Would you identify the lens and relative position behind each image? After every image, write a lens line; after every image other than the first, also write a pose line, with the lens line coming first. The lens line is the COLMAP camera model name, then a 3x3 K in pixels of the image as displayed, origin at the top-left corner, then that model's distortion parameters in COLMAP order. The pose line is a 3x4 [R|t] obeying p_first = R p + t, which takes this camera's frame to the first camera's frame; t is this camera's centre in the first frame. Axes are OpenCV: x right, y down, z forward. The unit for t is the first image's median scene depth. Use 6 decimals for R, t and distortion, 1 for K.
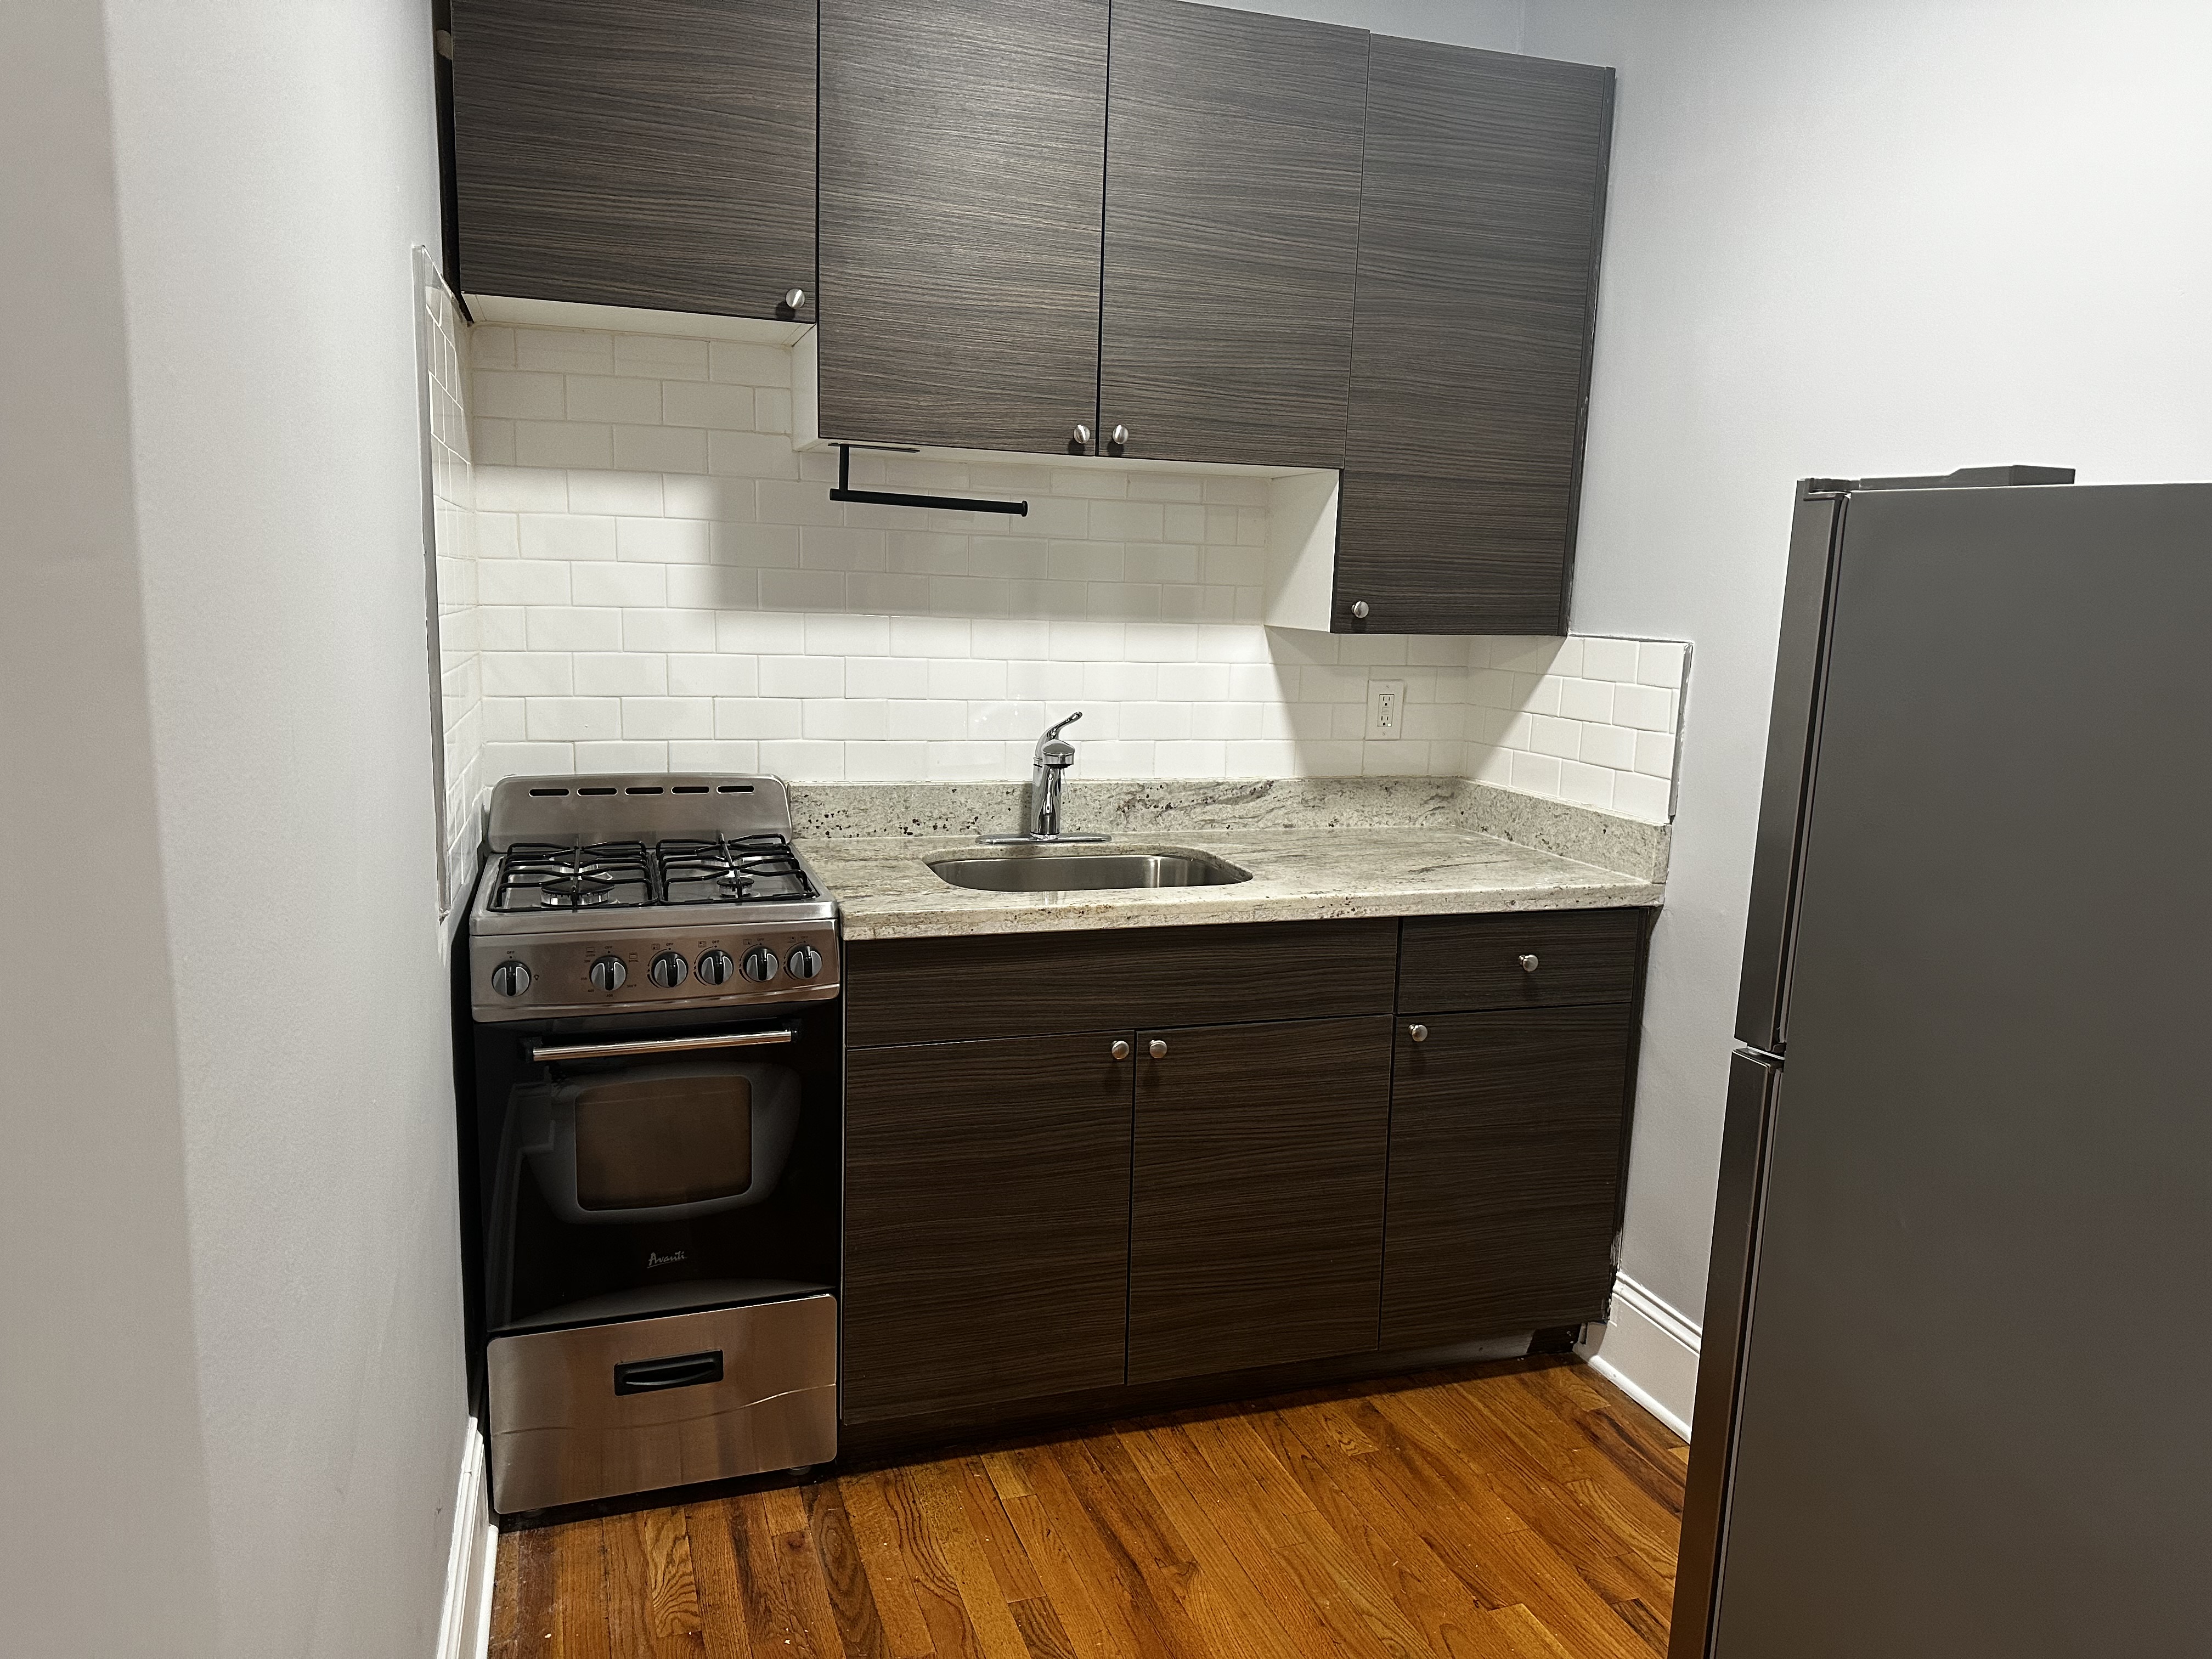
lens RADIAL K [[1556.3, 0, 1118.2], [0, 1556.3, 834.5], [0, 0, 1]] dist [0.039682, -0.041260]
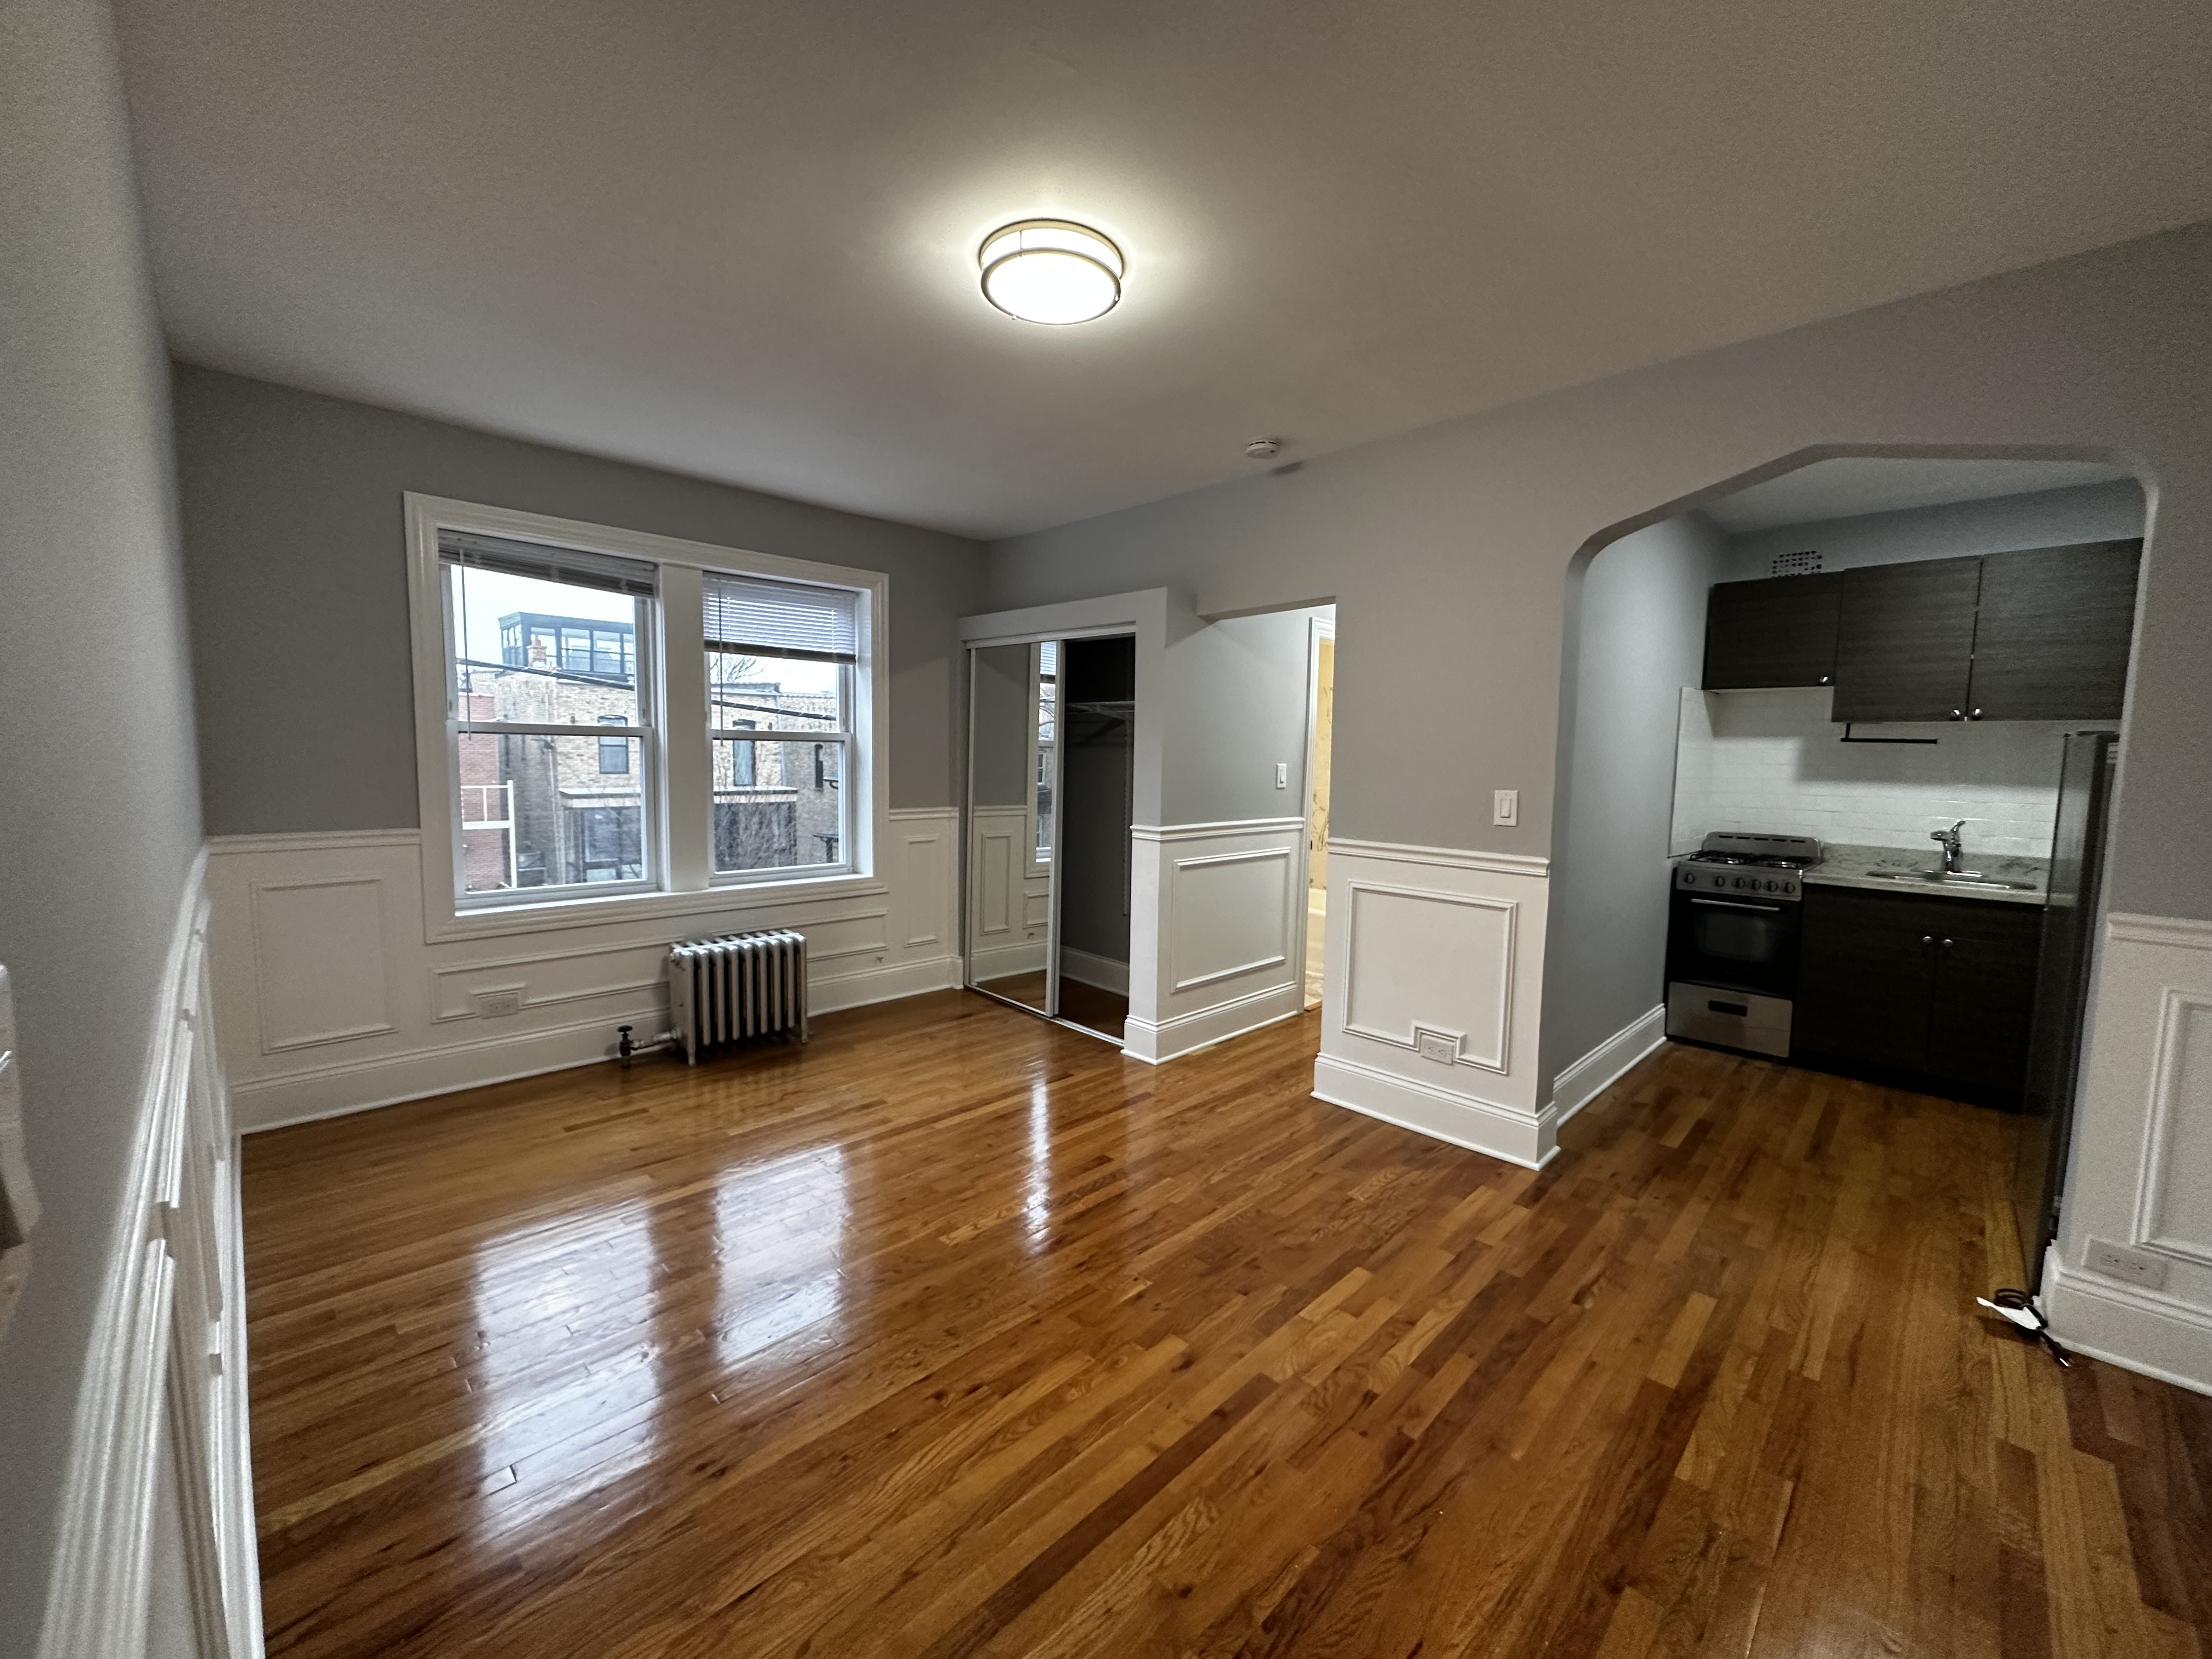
lens RADIAL K [[880.7, 0, 1100.4], [0, 880.7, 837.0], [0, 0, 1]] dist [-0.000472, -0.000211]
pose [[0.441679, 0.062264, -0.895010, 0.706343], [-0.143676, 0.989623, -0.002057, 0.165958], [0.885594, 0.129500, 0.446041, -0.962375]]
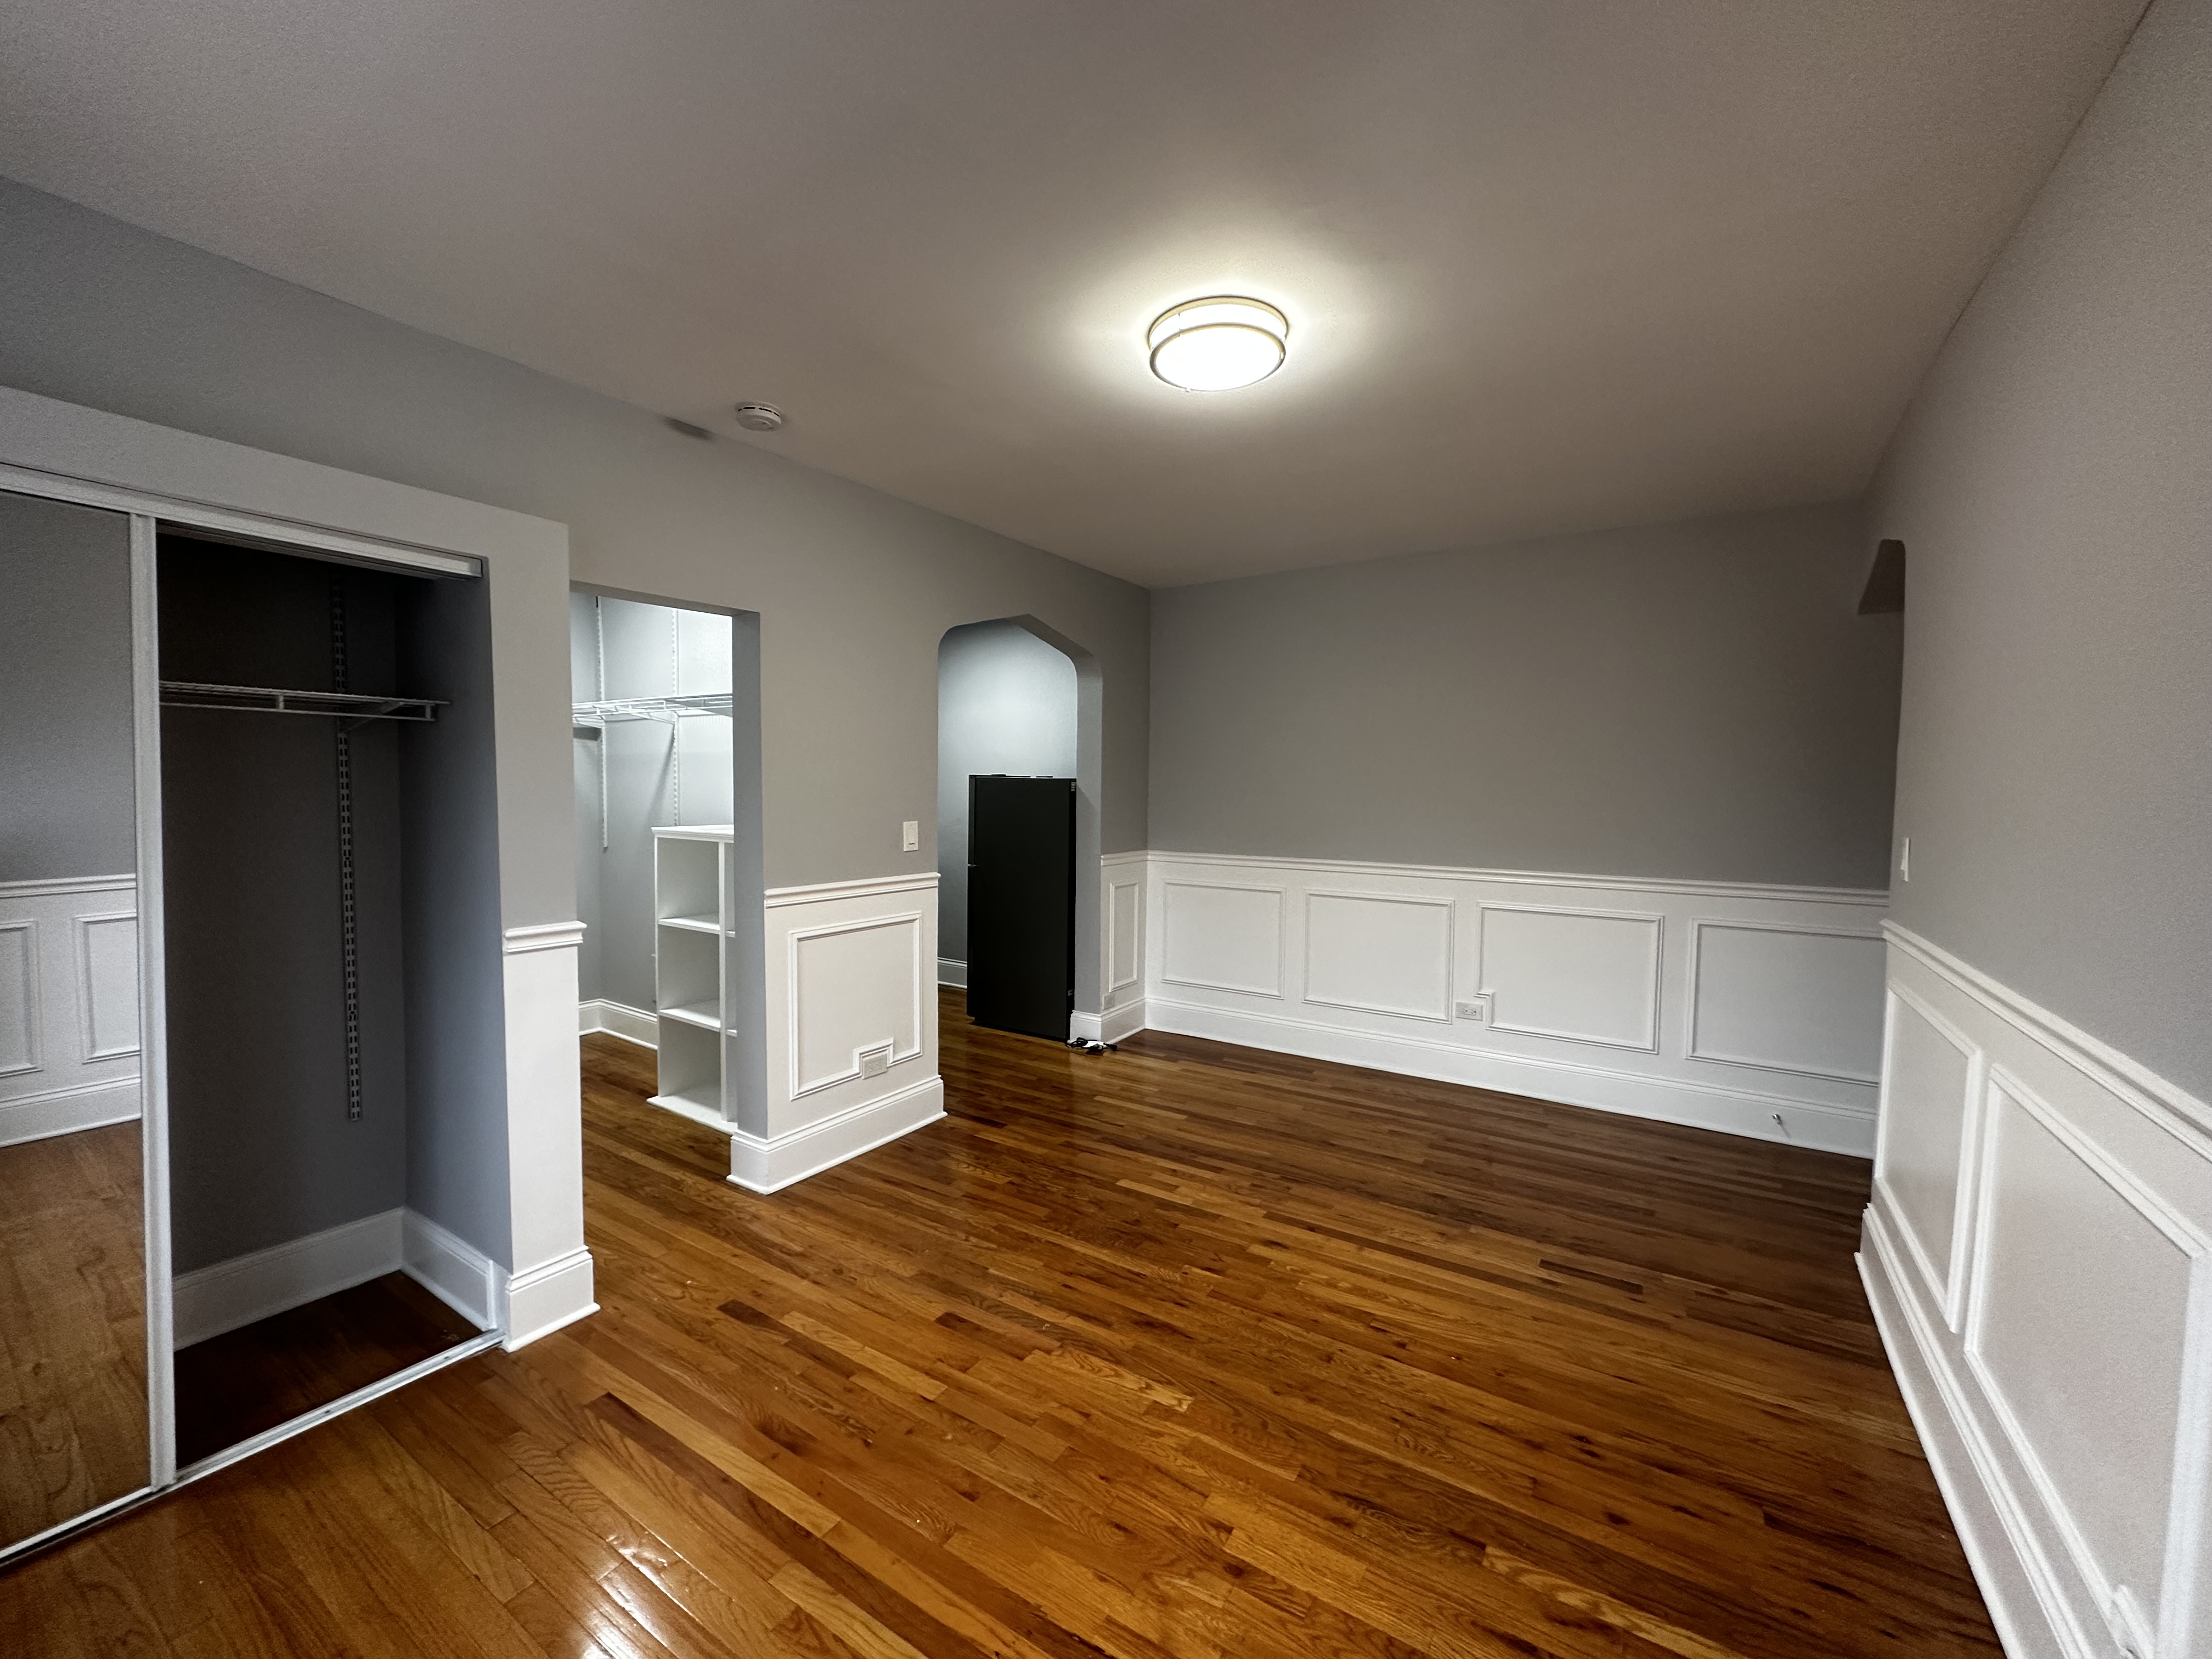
lens RADIAL K [[880.7, 0, 1108.5], [0, 880.7, 857.9], [0, 0, 1]] dist [-0.000472, -0.000211]
pose [[0.783230, -0.078051, 0.616814, -0.804169], [0.117243, 0.992831, -0.023243, 0.151348], [-0.610578, 0.090521, 0.786766, -1.265172]]
